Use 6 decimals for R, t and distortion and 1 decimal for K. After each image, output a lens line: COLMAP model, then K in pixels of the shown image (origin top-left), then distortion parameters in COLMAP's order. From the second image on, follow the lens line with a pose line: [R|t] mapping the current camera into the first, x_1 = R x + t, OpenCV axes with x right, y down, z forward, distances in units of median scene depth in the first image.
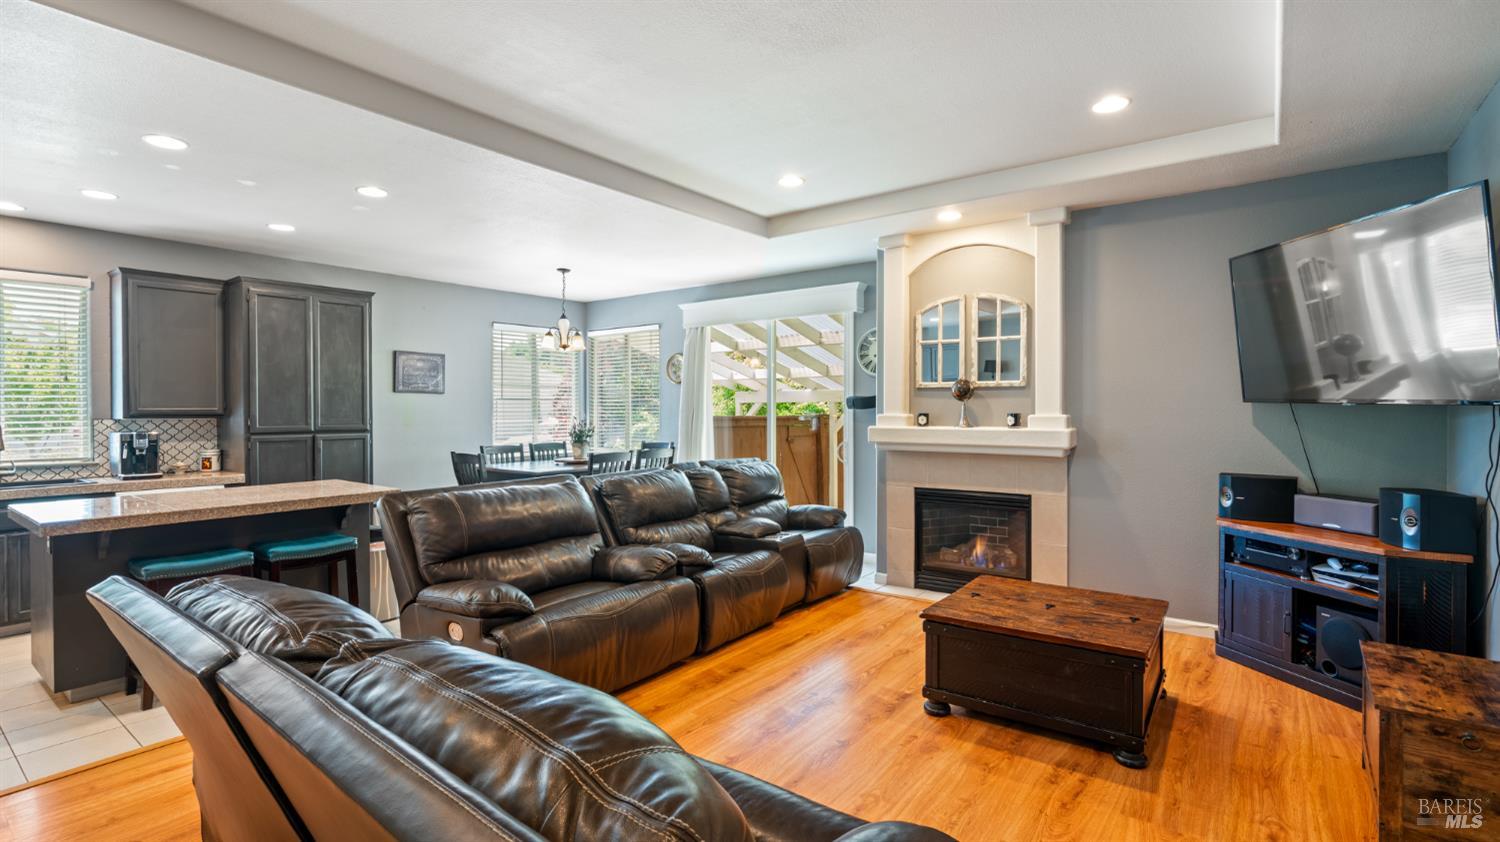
lens RADIAL K [[685.7, 0, 757.7], [0, 685.7, 414.5], [0, 0, 1]] dist [-0.010469, 0.004633]
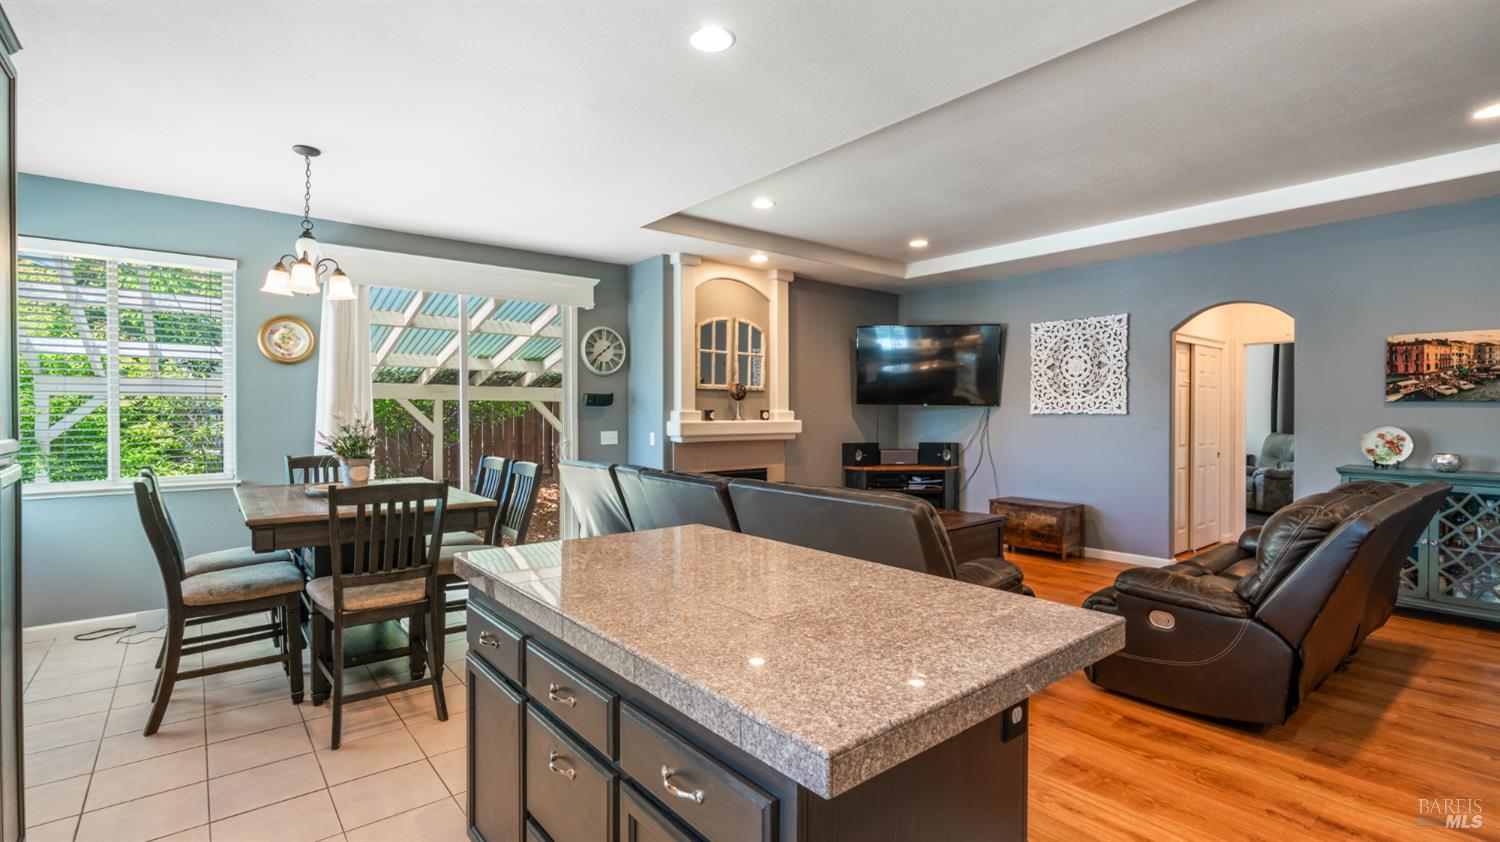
lens RADIAL K [[685.7, 0, 734.9], [0, 685.7, 419.2], [0, 0, 1]] dist [-0.010469, 0.004633]
pose [[0.253177, -0.010205, 0.967366, -0.923124], [0.005444, 0.999944, 0.009124, 0.003953], [-0.967405, 0.002957, 0.253219, 0.656644]]
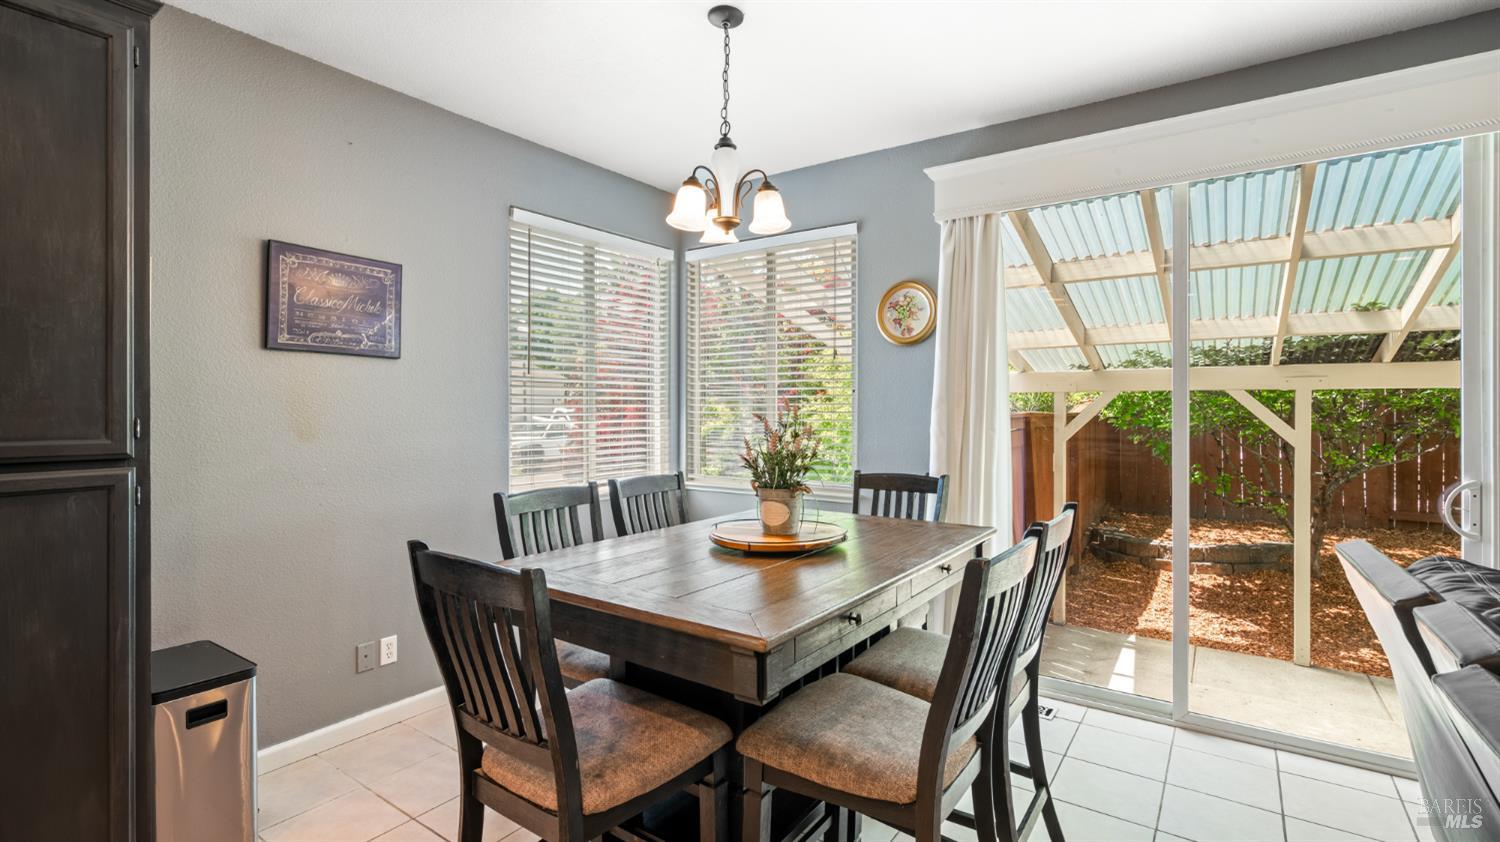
lens RADIAL K [[685.7, 0, 752.3], [0, 685.7, 408.7], [0, 0, 1]] dist [-0.010469, 0.004633]
pose [[0.999684, 0.001494, 0.025087, -0.347414], [-0.001326, 0.999977, -0.006723, 0.003612], [-0.025096, 0.006687, 0.999663, 0.791044]]
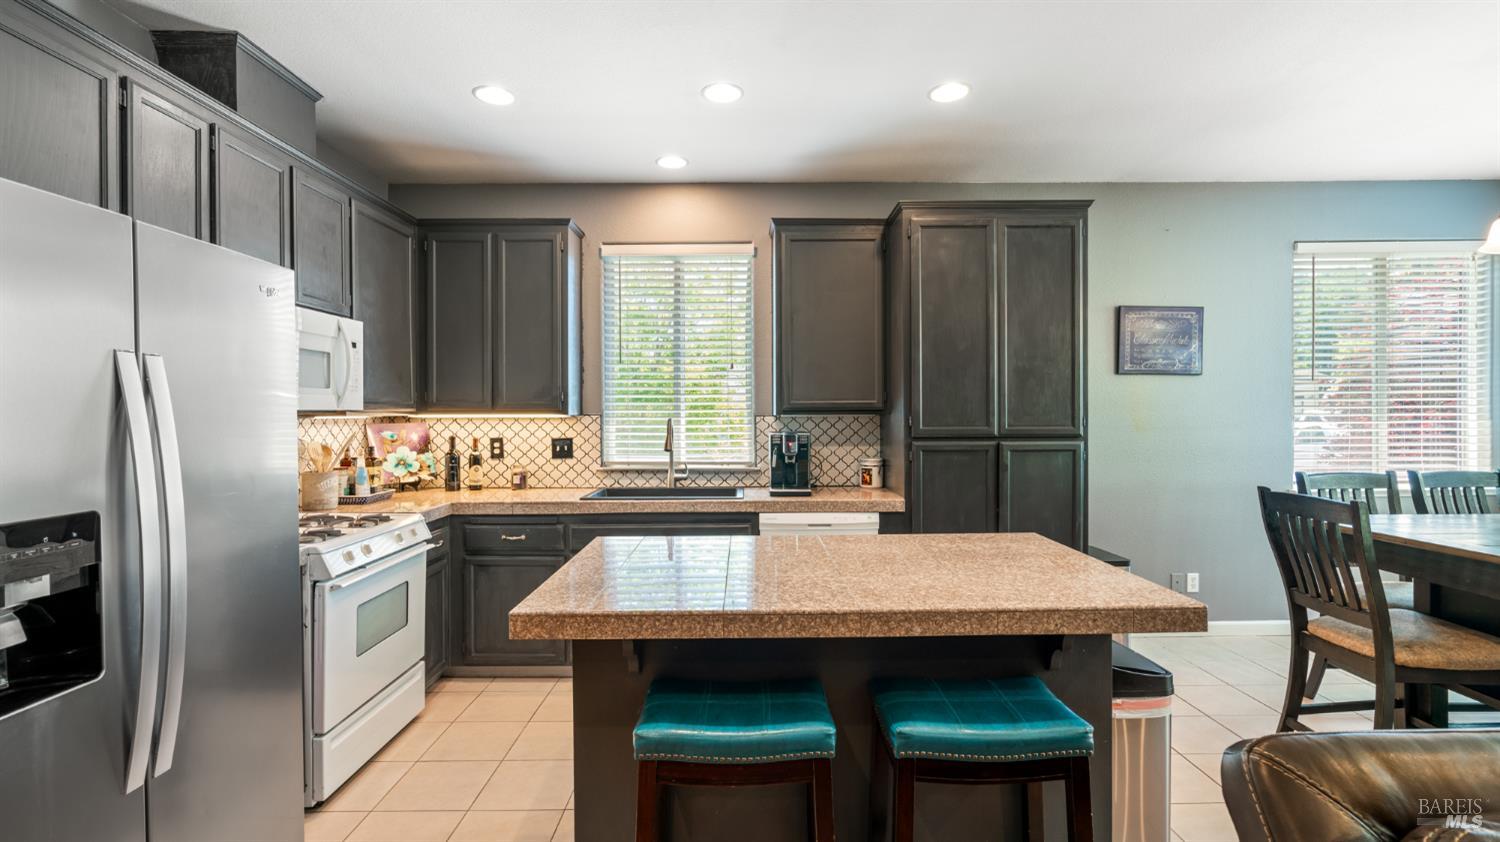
lens RADIAL K [[685.7, 0, 743.0], [0, 685.7, 420.4], [0, 0, 1]] dist [-0.010469, 0.004633]
pose [[0.591089, 0.005958, -0.806584, -0.303819], [-0.002060, 0.999981, 0.005878, 0.007412], [0.806603, -0.001813, 0.591090, 0.474698]]
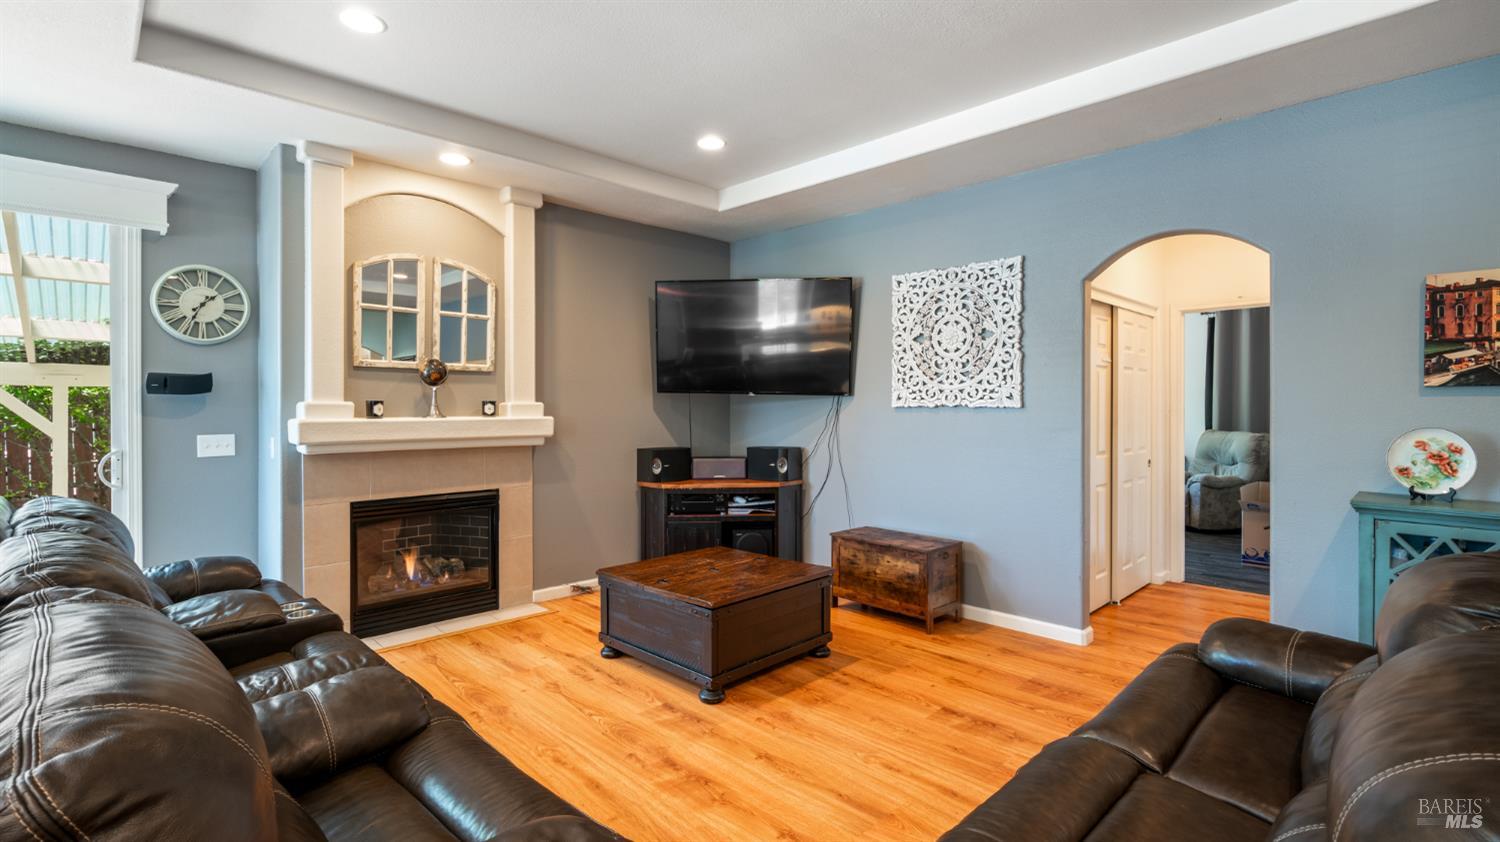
lens RADIAL K [[685.7, 0, 738.8], [0, 685.7, 409.9], [0, 0, 1]] dist [-0.010469, 0.004633]
pose [[0.168601, -0.007959, 0.985652, -0.432659], [0.005522, 0.999959, 0.007130, 0.005163], [-0.985669, 0.004240, 0.168639, 0.485469]]
